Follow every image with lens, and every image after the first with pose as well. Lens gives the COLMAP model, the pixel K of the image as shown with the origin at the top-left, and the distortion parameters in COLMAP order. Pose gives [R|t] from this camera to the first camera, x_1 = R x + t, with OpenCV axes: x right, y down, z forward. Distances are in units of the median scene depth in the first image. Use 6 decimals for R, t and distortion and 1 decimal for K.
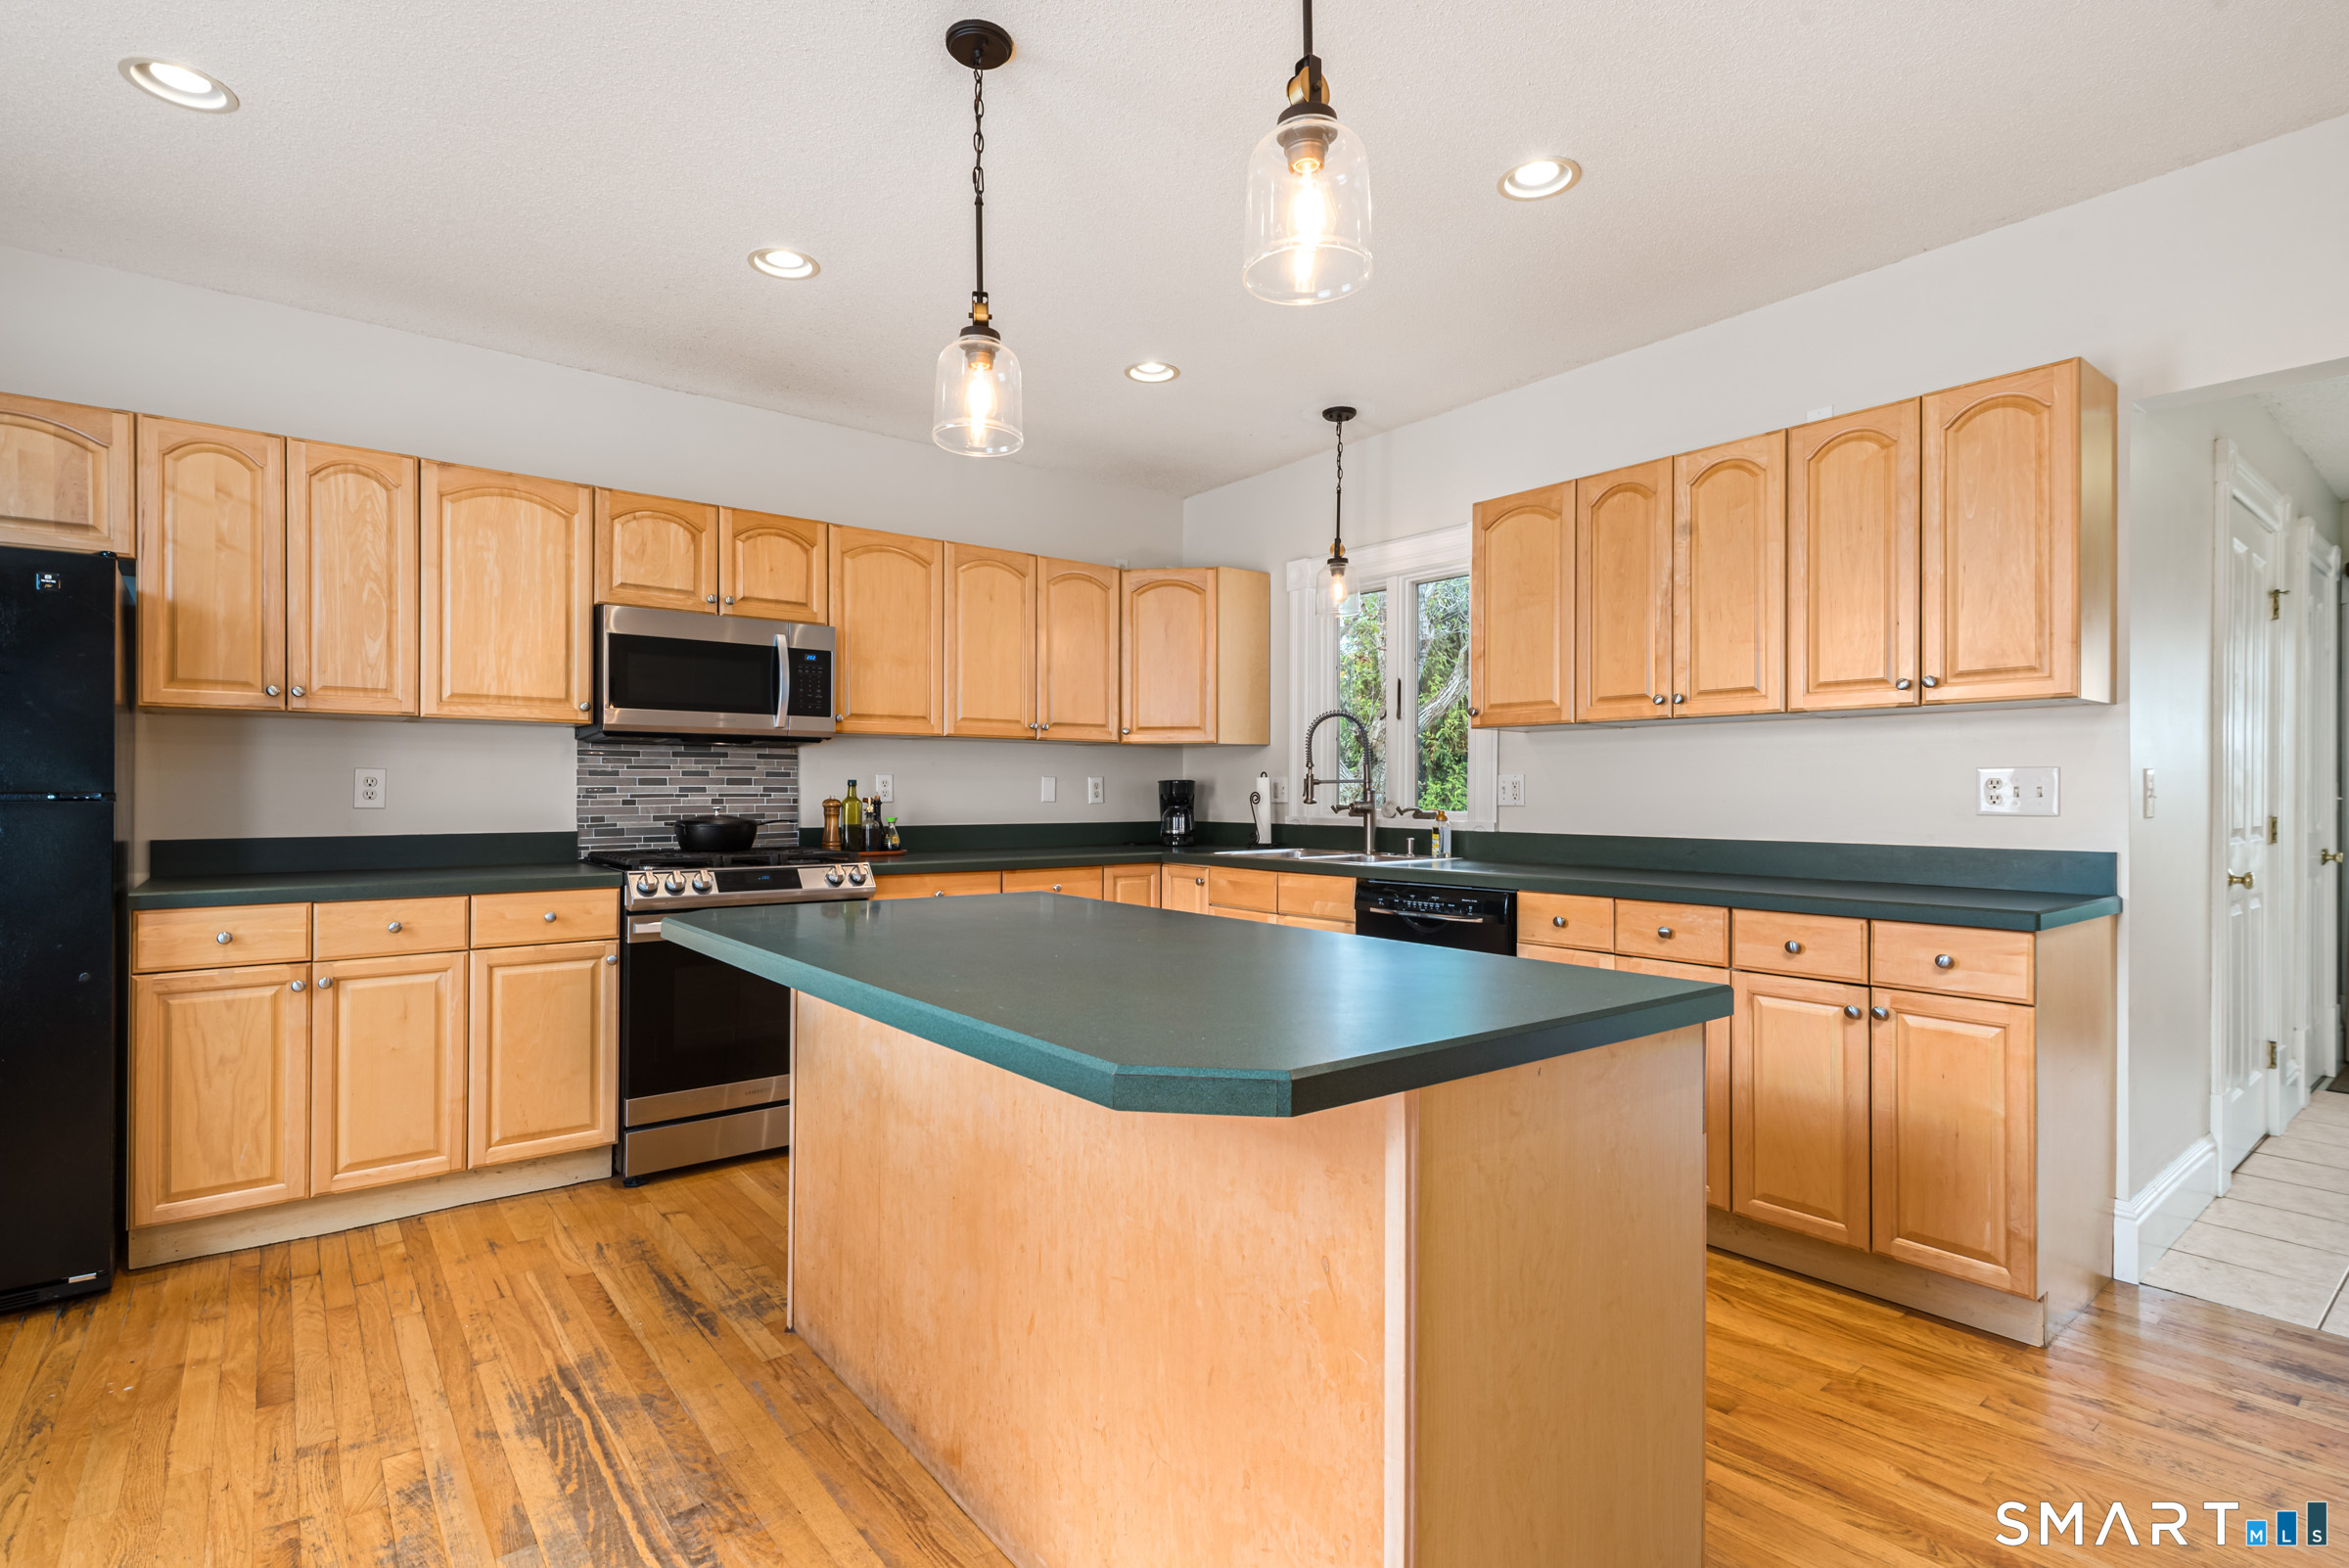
lens RADIAL K [[1159.4, 0, 1180.8], [0, 1159.4, 794.9], [0, 0, 1]] dist [-0.003735, -0.002047]
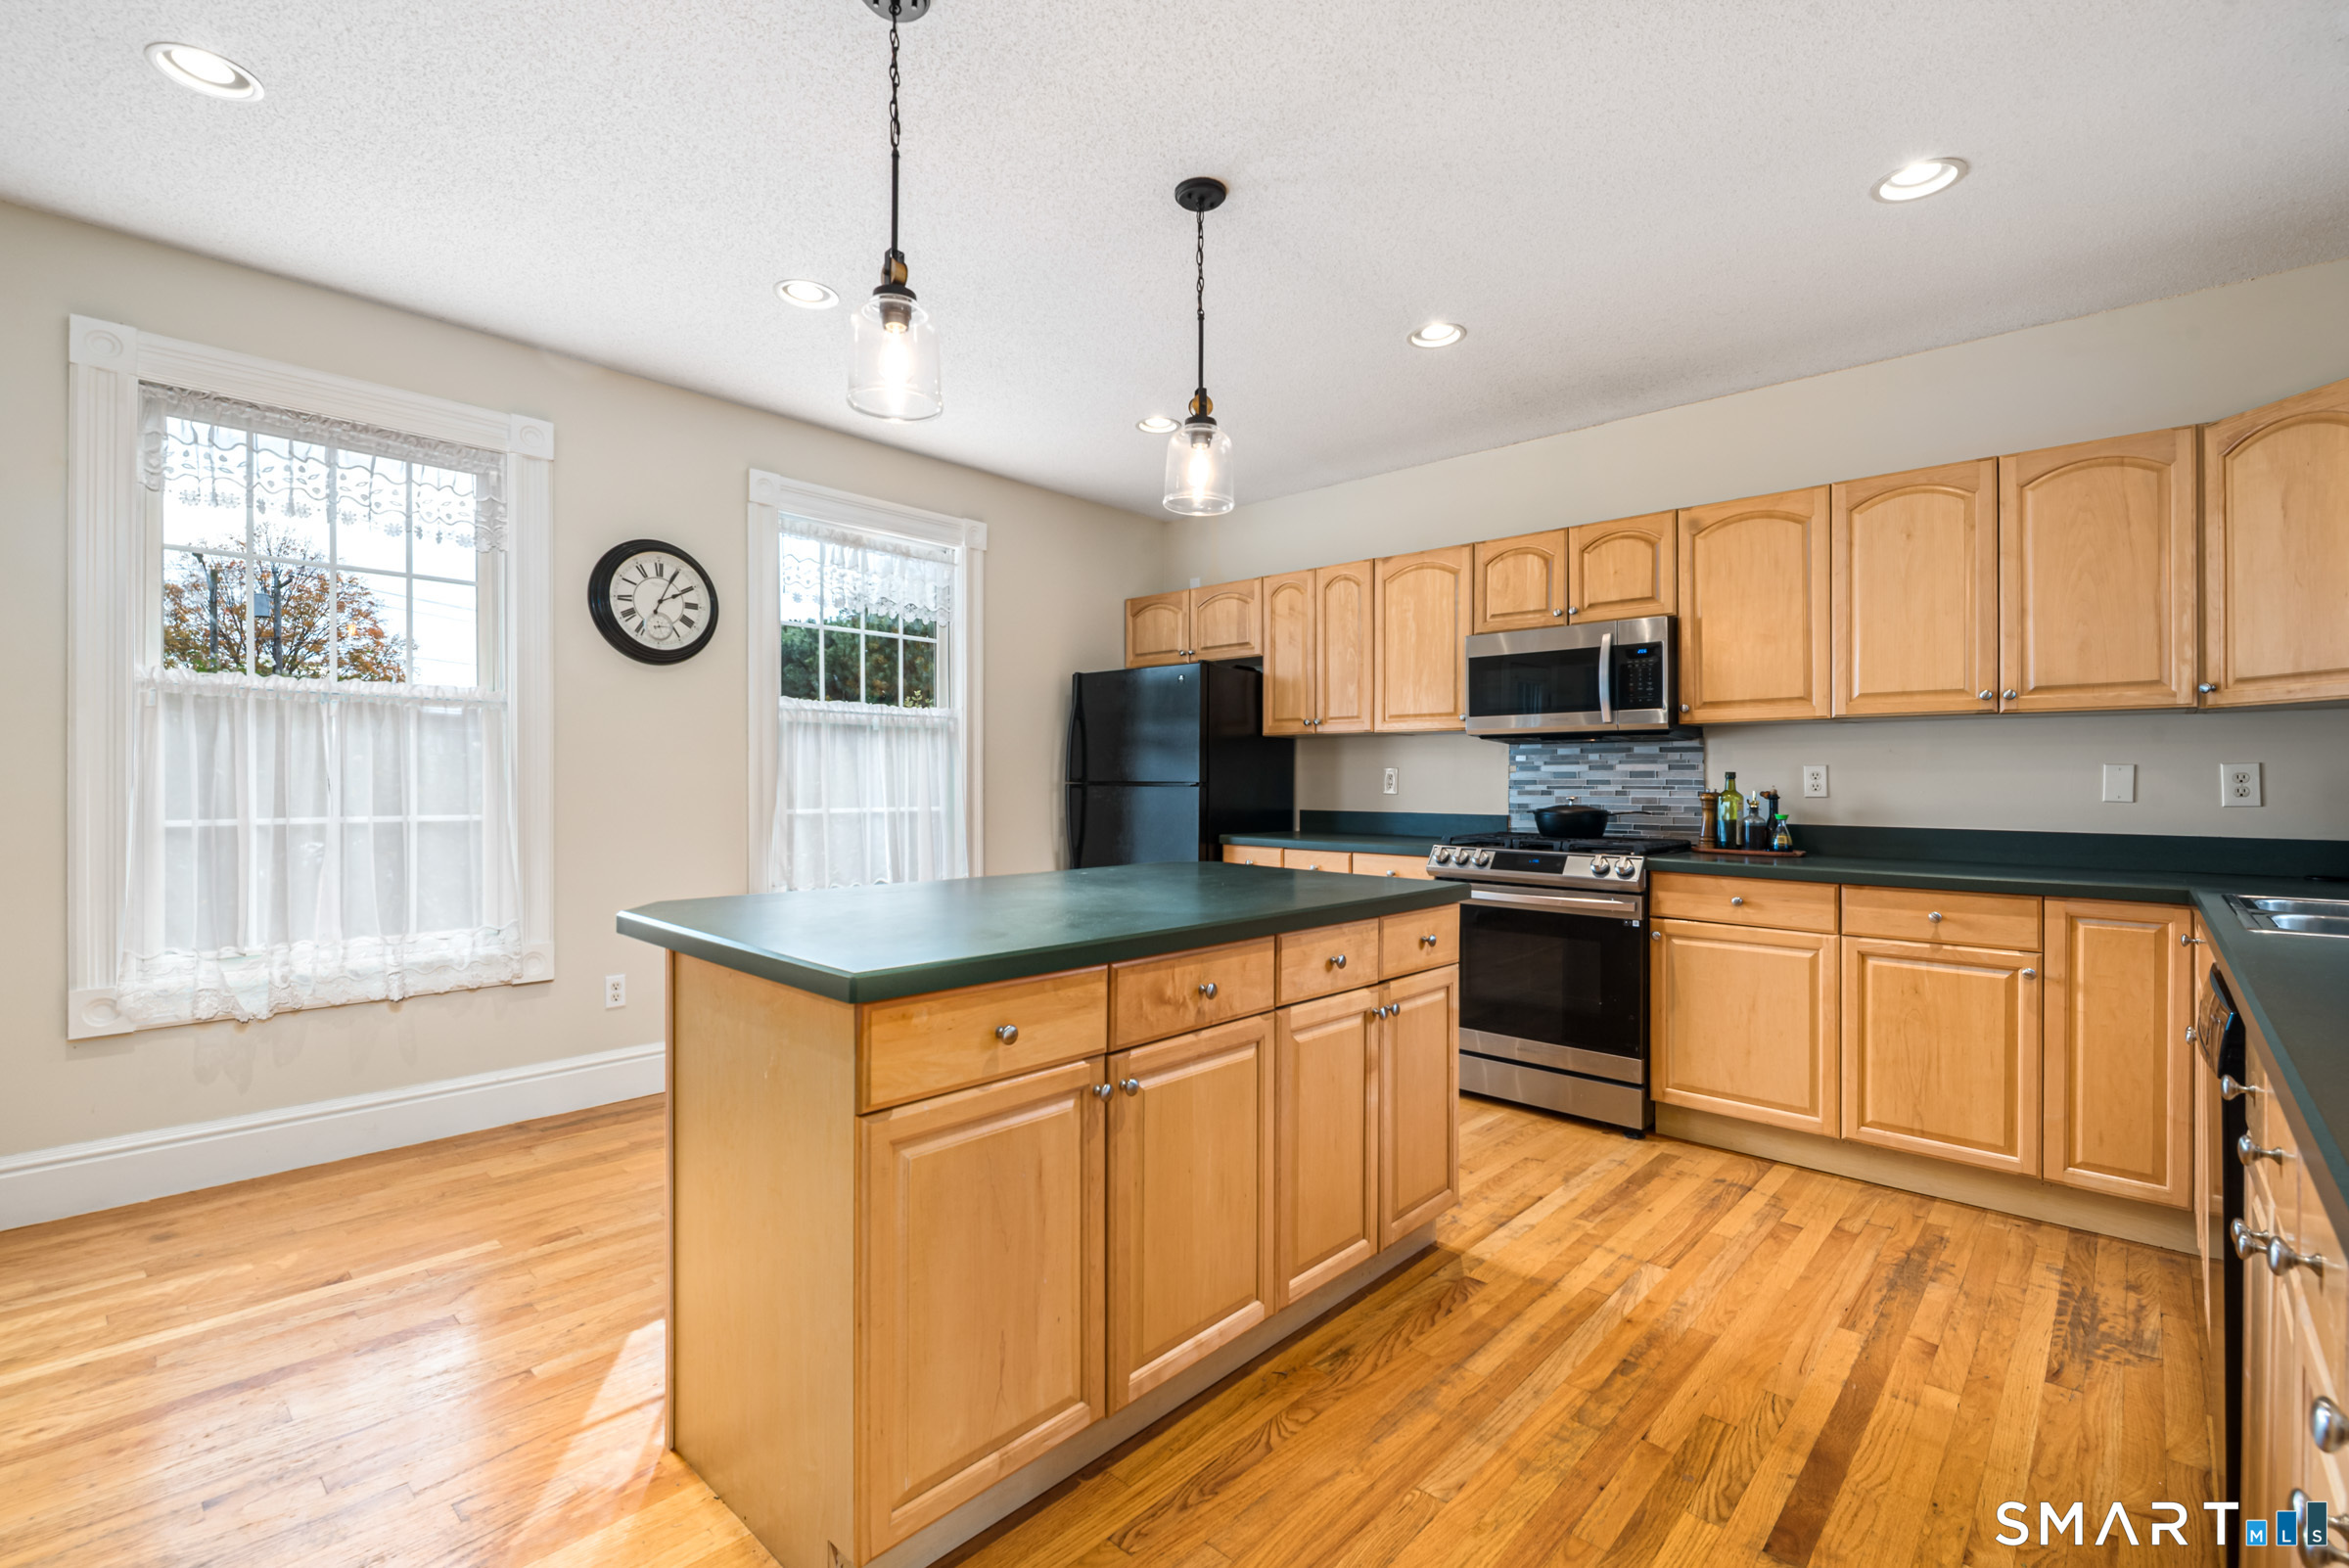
lens RADIAL K [[1023.8, 0, 1084.7], [0, 1023.8, 777.4], [0, 0, 1]] dist [0.000866, 0.000271]
pose [[0.079773, -0.004350, -0.996804, 0.512703], [-0.008168, 0.999954, -0.005018, -0.000091], [0.996780, 0.008542, 0.079734, 0.427213]]
